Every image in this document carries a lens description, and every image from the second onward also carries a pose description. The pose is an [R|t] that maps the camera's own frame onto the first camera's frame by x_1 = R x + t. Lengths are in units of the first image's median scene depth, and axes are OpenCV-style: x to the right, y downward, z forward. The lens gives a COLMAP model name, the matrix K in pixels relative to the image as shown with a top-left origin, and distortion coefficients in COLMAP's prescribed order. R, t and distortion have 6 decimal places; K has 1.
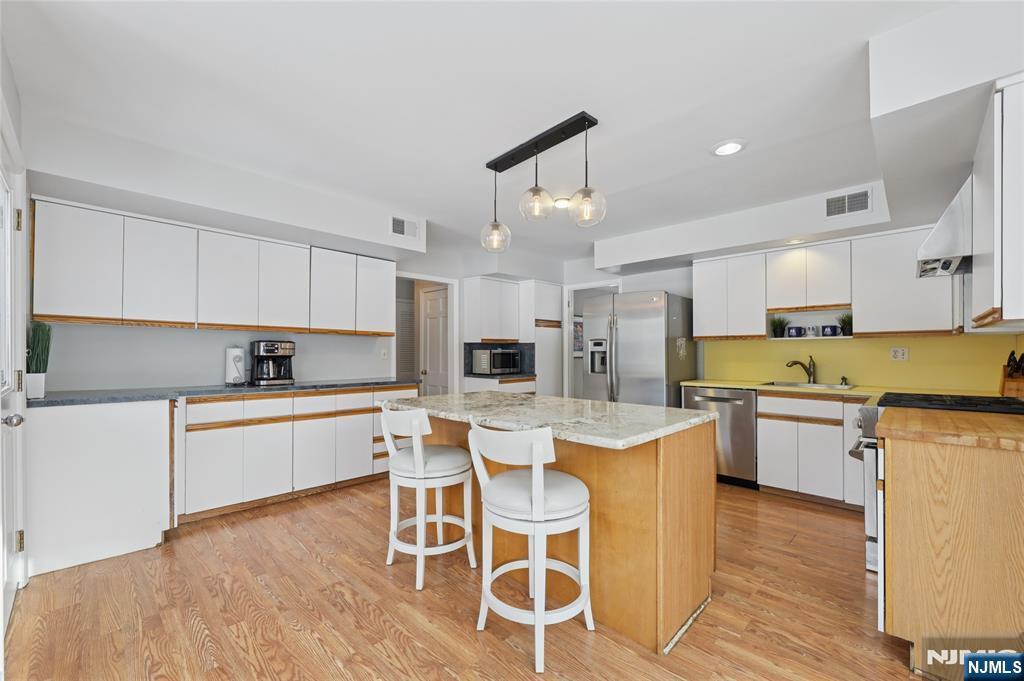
lens RADIAL K [[418.1, 0, 504.1], [0, 418.1, 351.3], [0, 0, 1]] dist [0.001802, -0.000651]
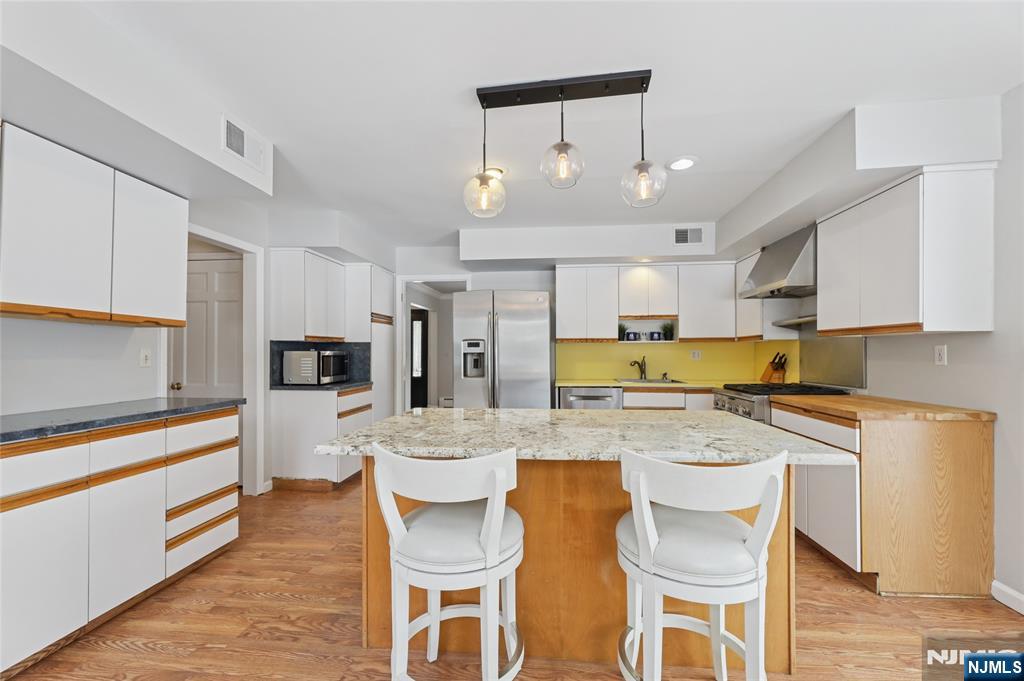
lens RADIAL K [[418.1, 0, 510.4], [0, 418.1, 351.3], [0, 0, 1]] dist [0.001802, -0.000651]
pose [[0.772751, 0.001453, 0.634708, -0.317894], [0.000514, 0.999996, -0.002915, -0.000728], [-0.634709, 0.002579, 0.772747, 0.296546]]
